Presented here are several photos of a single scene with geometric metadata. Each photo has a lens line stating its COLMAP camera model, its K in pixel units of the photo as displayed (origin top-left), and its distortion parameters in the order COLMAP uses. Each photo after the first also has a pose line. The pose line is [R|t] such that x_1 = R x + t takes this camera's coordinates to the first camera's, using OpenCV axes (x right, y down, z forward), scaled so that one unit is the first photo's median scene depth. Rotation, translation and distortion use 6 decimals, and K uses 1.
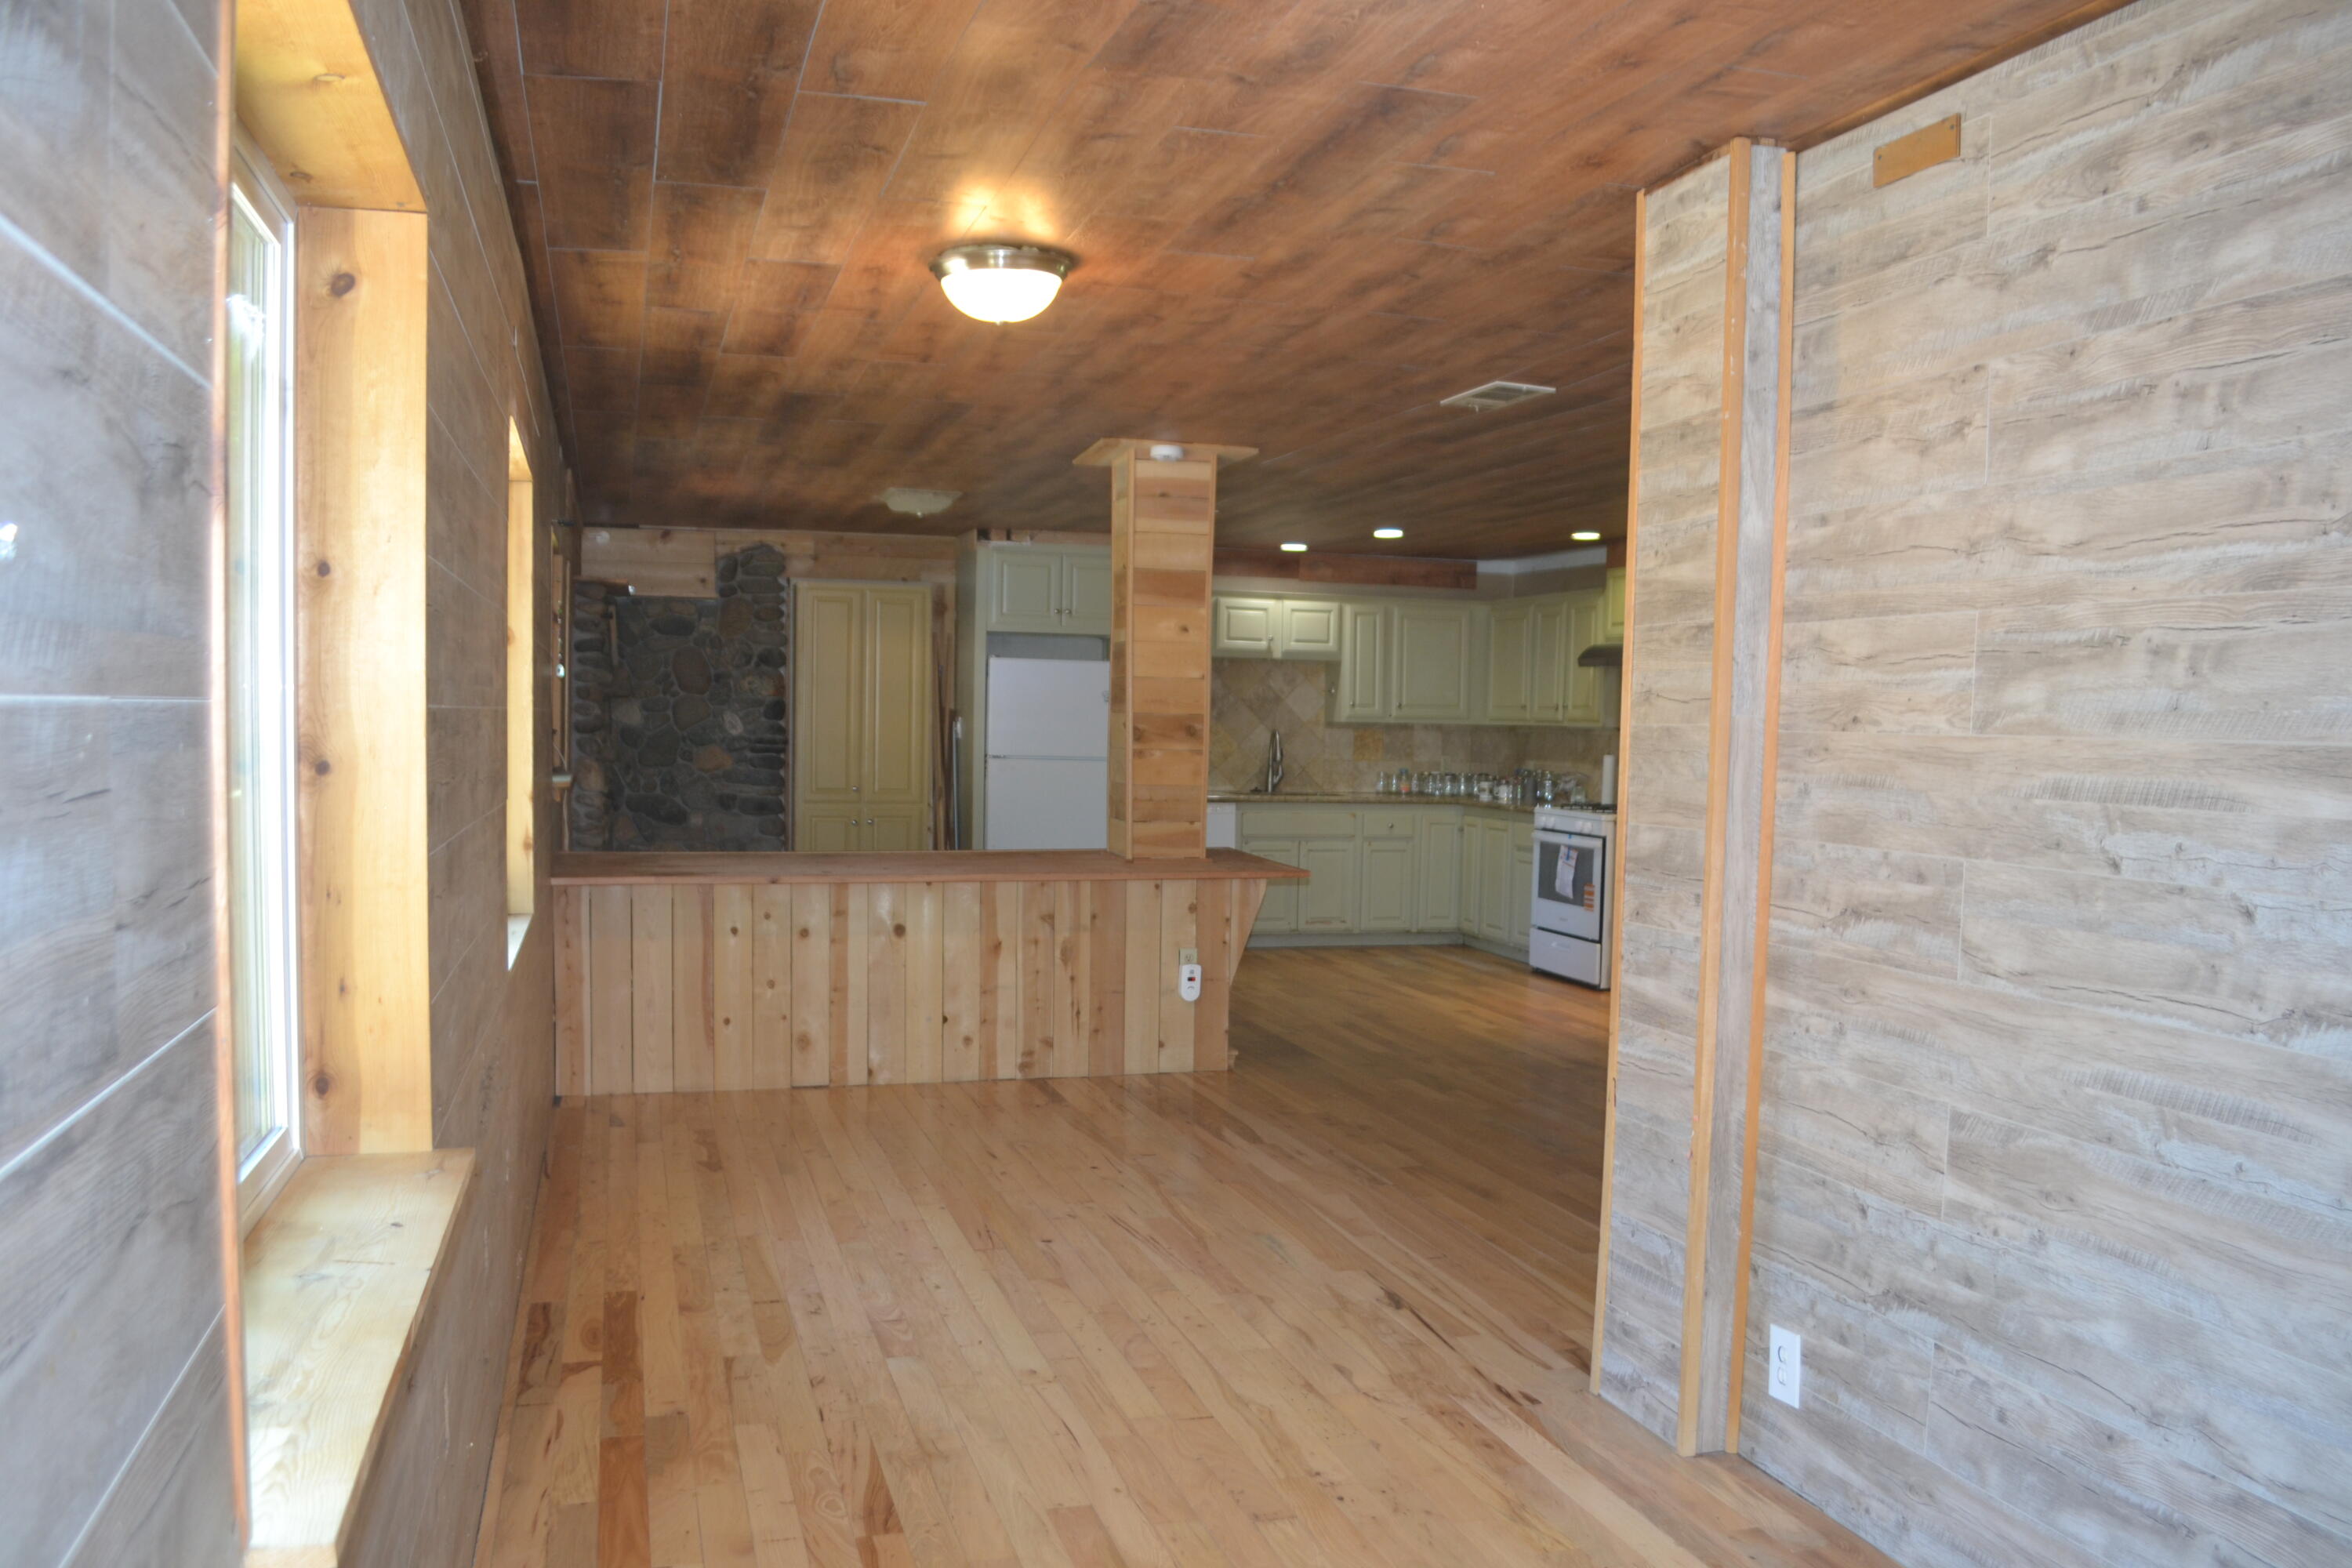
lens RADIAL K [[1874.7, 0, 1193.5], [0, 1874.7, 823.1], [0, 0, 1]] dist [-0.086943, 0.017532]
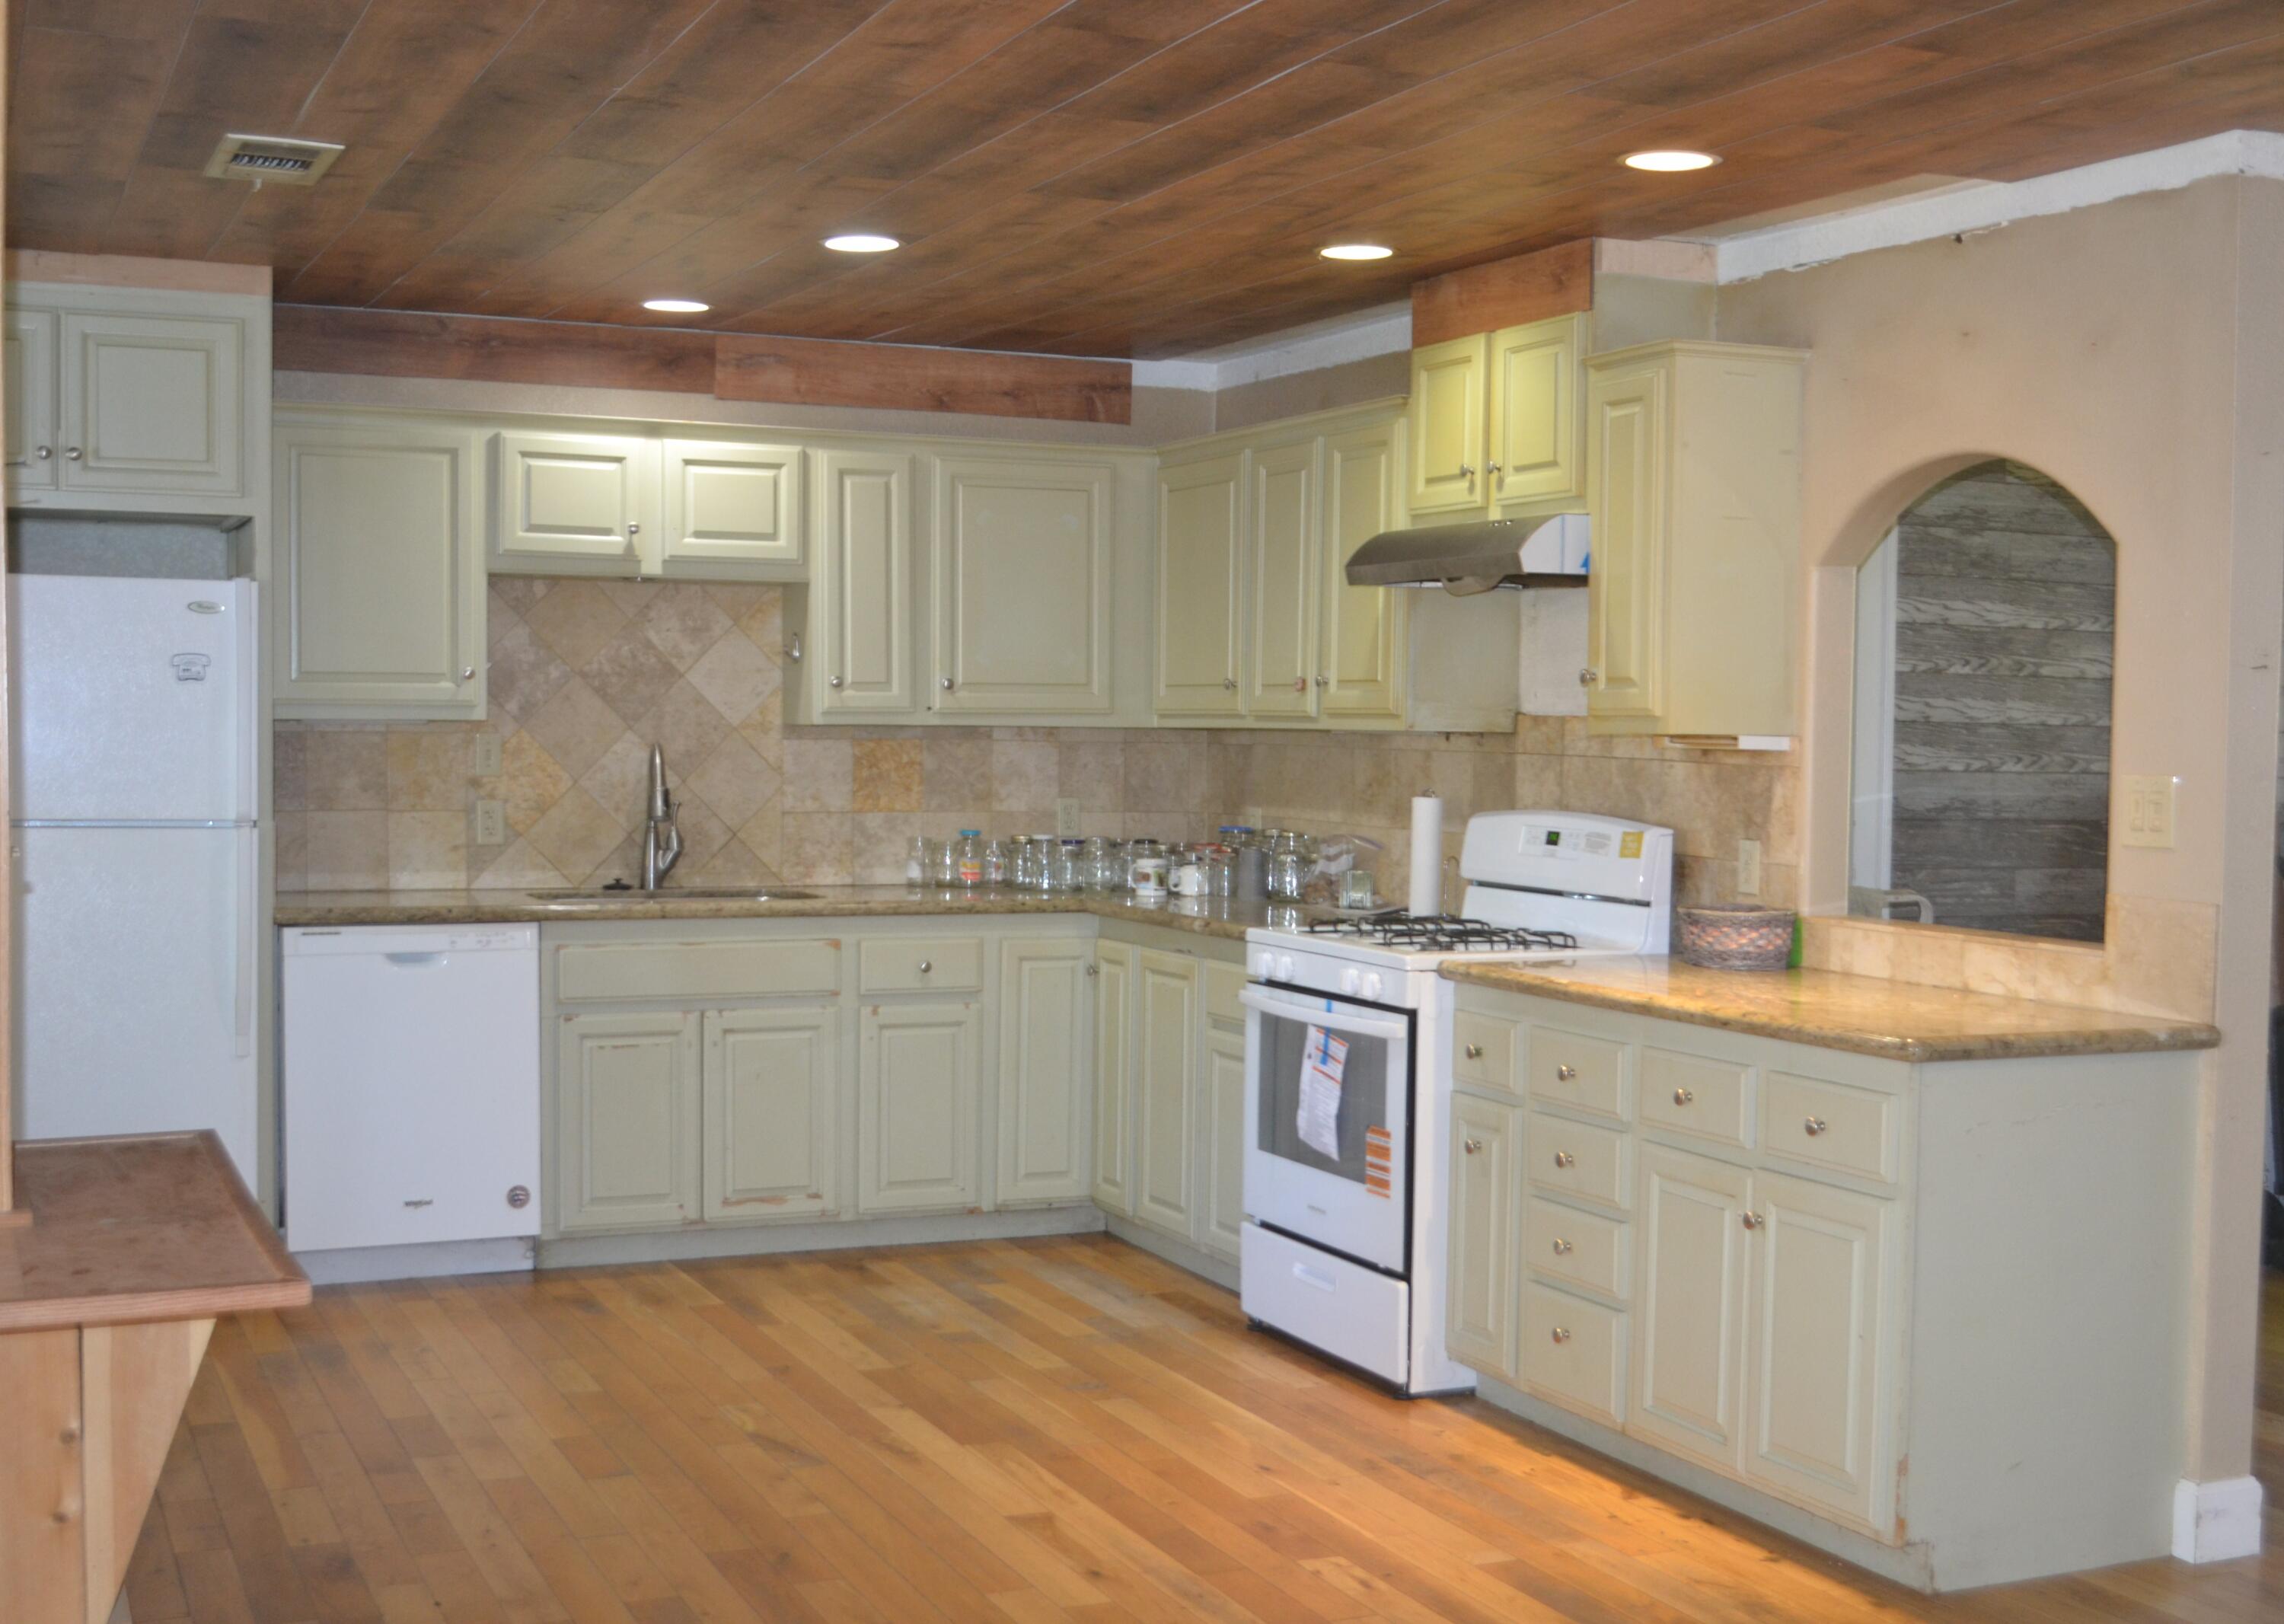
lens RADIAL K [[2766.5, 0, 1196.8], [0, 2766.5, 865.5], [0, 0, 1]] dist [-0.025329, 0.000000]
pose [[0.991641, -0.016839, 0.127923, 0.095513], [0.017031, 0.999855, -0.000408, -0.022192], [-0.127897, 0.002583, 0.991784, 0.405189]]
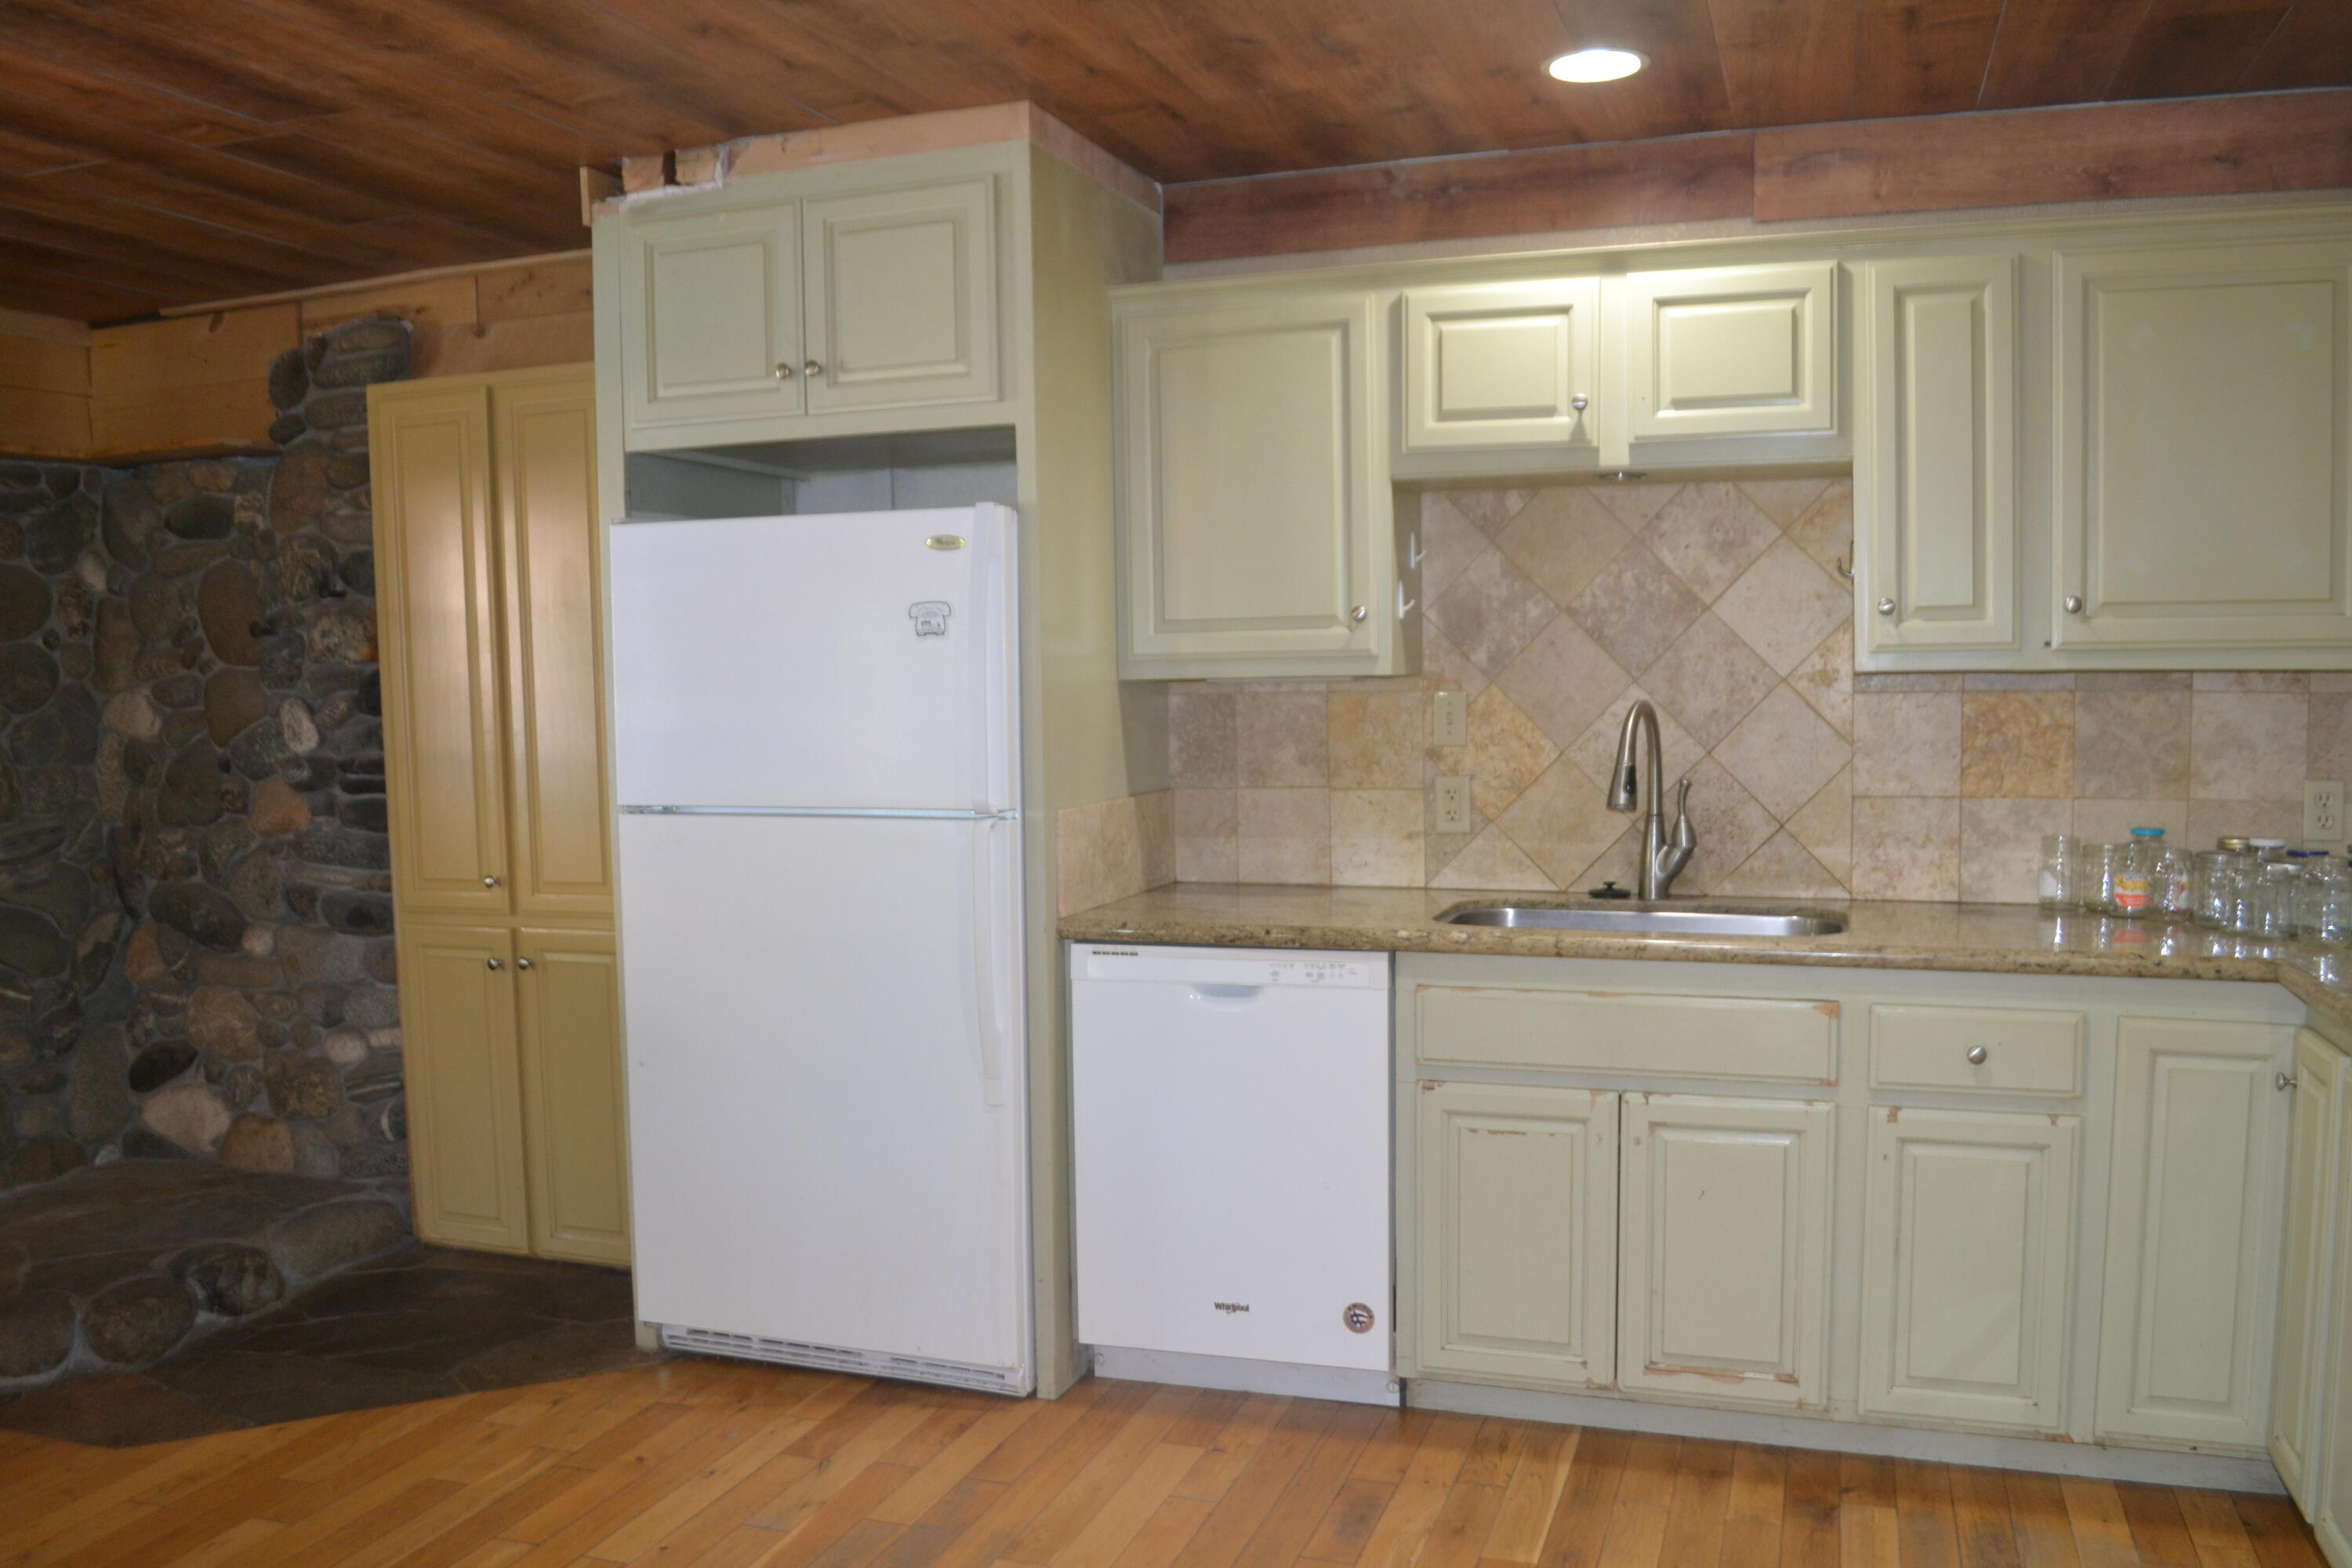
lens RADIAL K [[1874.7, 0, 1184.1], [0, 1874.7, 853.7], [0, 0, 1]] dist [-0.086943, 0.017532]
pose [[0.809896, 0.020843, -0.586203, 0.184491], [0.000282, 0.999355, 0.035921, -0.040417], [0.586574, -0.029258, 0.809367, 0.793314]]
